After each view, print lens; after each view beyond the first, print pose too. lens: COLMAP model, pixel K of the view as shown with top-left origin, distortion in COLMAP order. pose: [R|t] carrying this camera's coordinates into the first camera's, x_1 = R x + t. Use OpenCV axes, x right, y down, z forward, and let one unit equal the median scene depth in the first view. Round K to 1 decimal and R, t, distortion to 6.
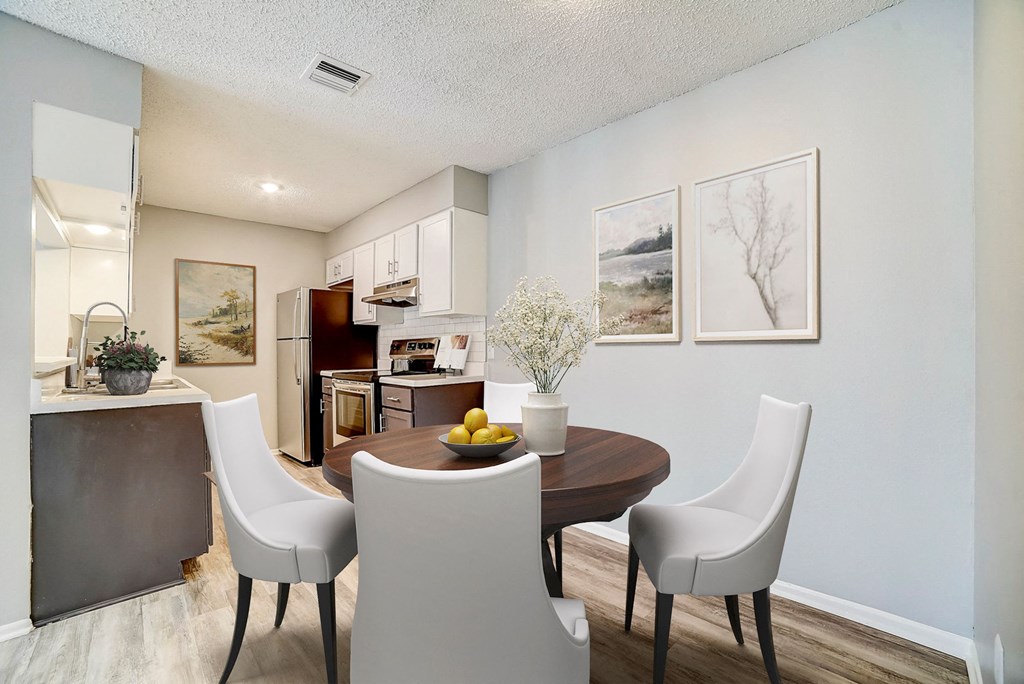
lens RADIAL K [[435.4, 0, 507.5], [0, 435.4, 336.8], [0, 0, 1]] dist [0.000917, 0.000760]
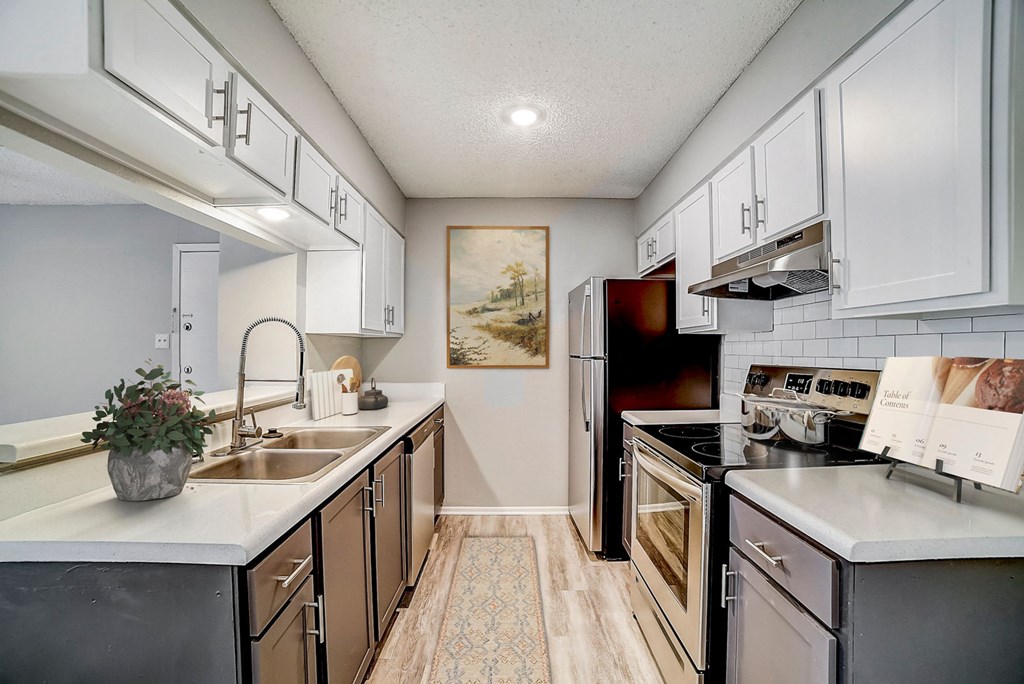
lens RADIAL K [[435.4, 0, 510.9], [0, 435.4, 339.1], [0, 0, 1]] dist [0.000917, 0.000760]
pose [[0.739099, -0.000021, -0.673597, -0.130310], [0.001169, 0.999999, 0.001252, -0.023979], [0.673596, -0.001713, 0.739098, 0.441450]]
